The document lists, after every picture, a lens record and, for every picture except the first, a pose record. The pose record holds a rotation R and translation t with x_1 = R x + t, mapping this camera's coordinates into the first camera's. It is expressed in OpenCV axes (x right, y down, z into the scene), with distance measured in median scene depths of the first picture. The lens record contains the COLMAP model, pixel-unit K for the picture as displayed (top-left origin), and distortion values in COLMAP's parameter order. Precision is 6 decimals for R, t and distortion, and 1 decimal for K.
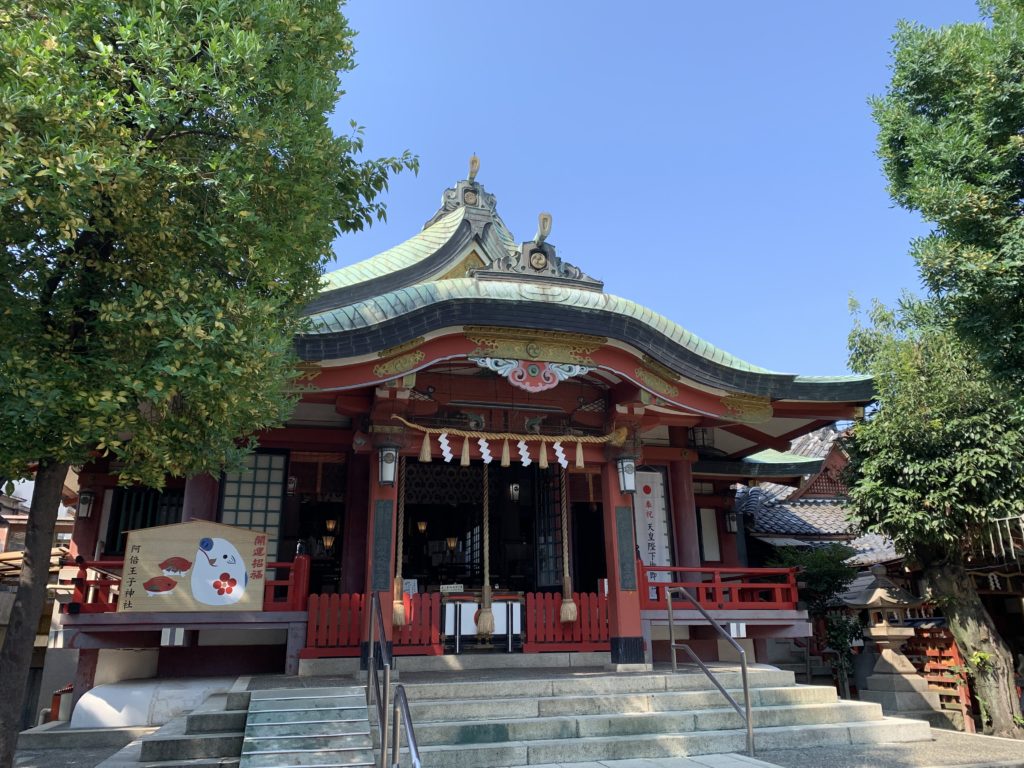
lens RADIAL K [[785.5, 0, 509.2], [0, 785.5, 360.0], [0, 0, 1]] dist [-0.009637, -0.004223]
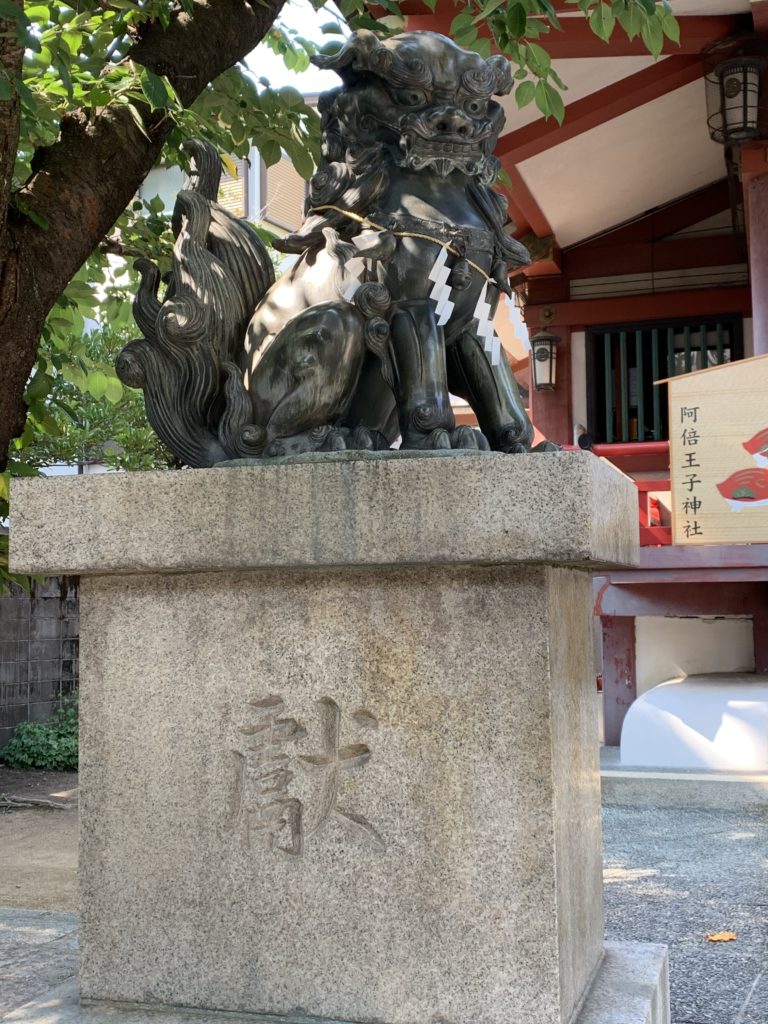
lens RADIAL K [[873.1, 0, 384.0], [0, 873.1, 512.0], [0, 0, 1]] dist [0.014239, -0.012200]
pose [[0.855811, -0.040533, -0.515699, -0.376988], [0.170420, 0.963363, 0.207095, 0.162539], [0.488411, -0.265119, 0.831364, 0.474792]]
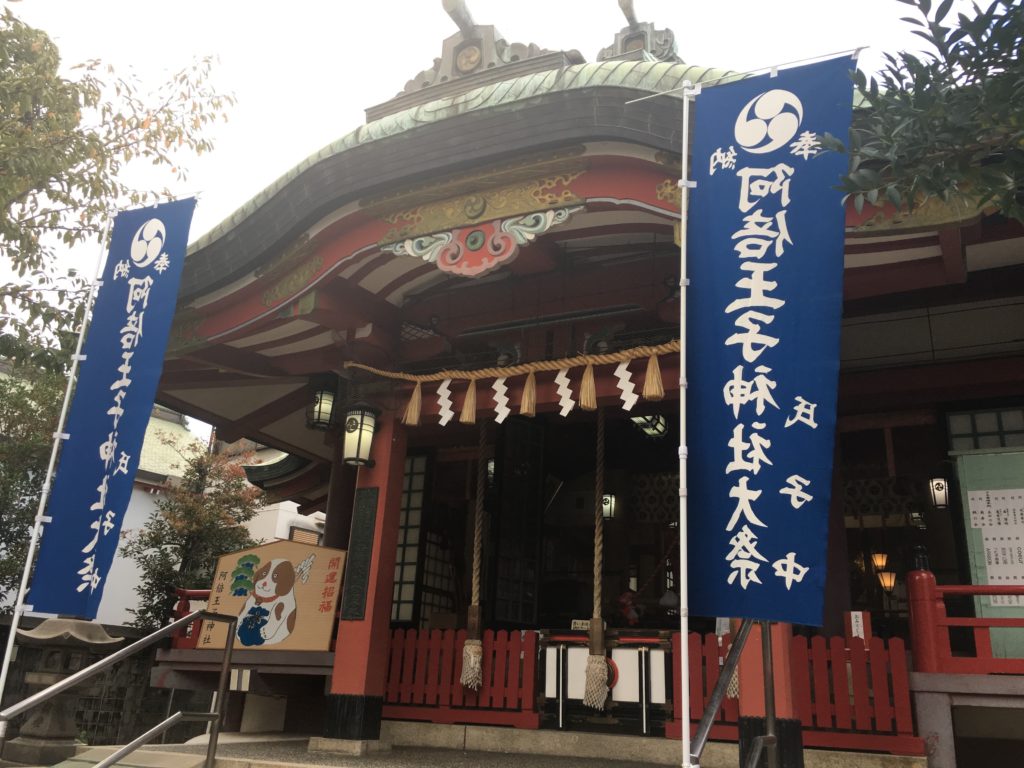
lens RADIAL K [[873.1, 0, 512.0], [0, 873.1, 384.0], [0, 0, 1]] dist [0.014239, -0.012200]
pose [[0.744050, -0.175688, -0.644611, 0.430299], [0.163837, 0.983328, -0.078894, 0.166195], [0.647725, -0.046910, 0.760429, 0.497688]]
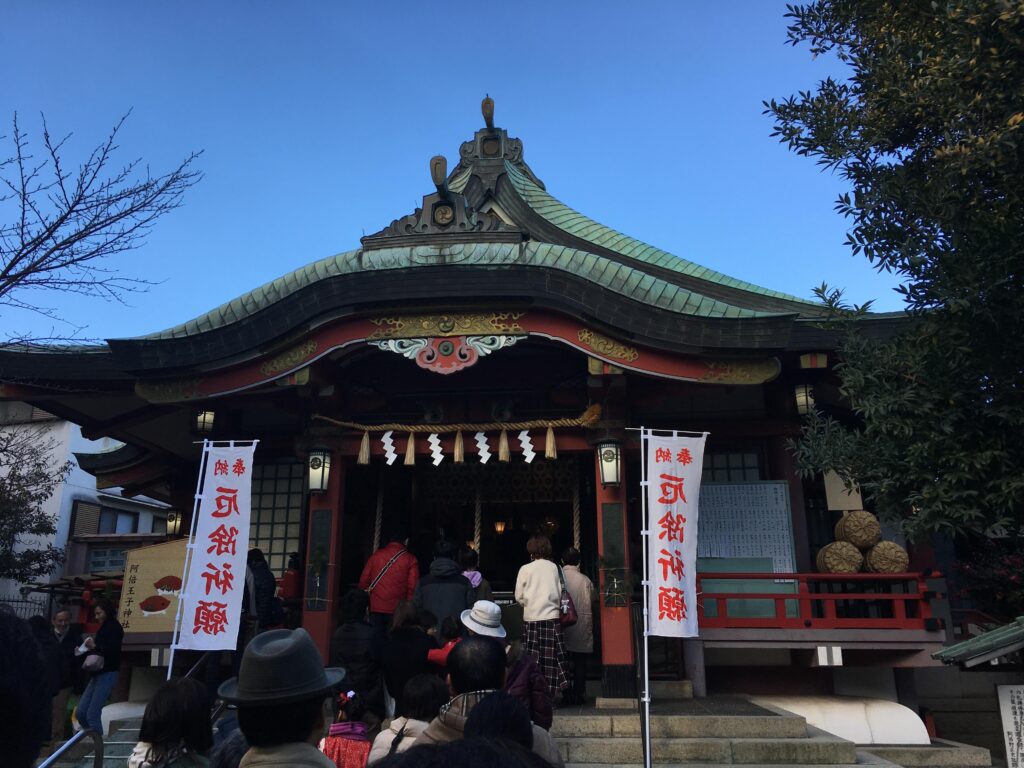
lens RADIAL K [[873.1, 0, 512.0], [0, 873.1, 384.0], [0, 0, 1]] dist [0.014239, -0.012200]
pose [[0.929127, -0.095662, -0.357172, 0.404118], [0.114377, 0.992935, 0.031596, 0.028593], [0.351626, -0.070209, 0.933504, 0.151140]]
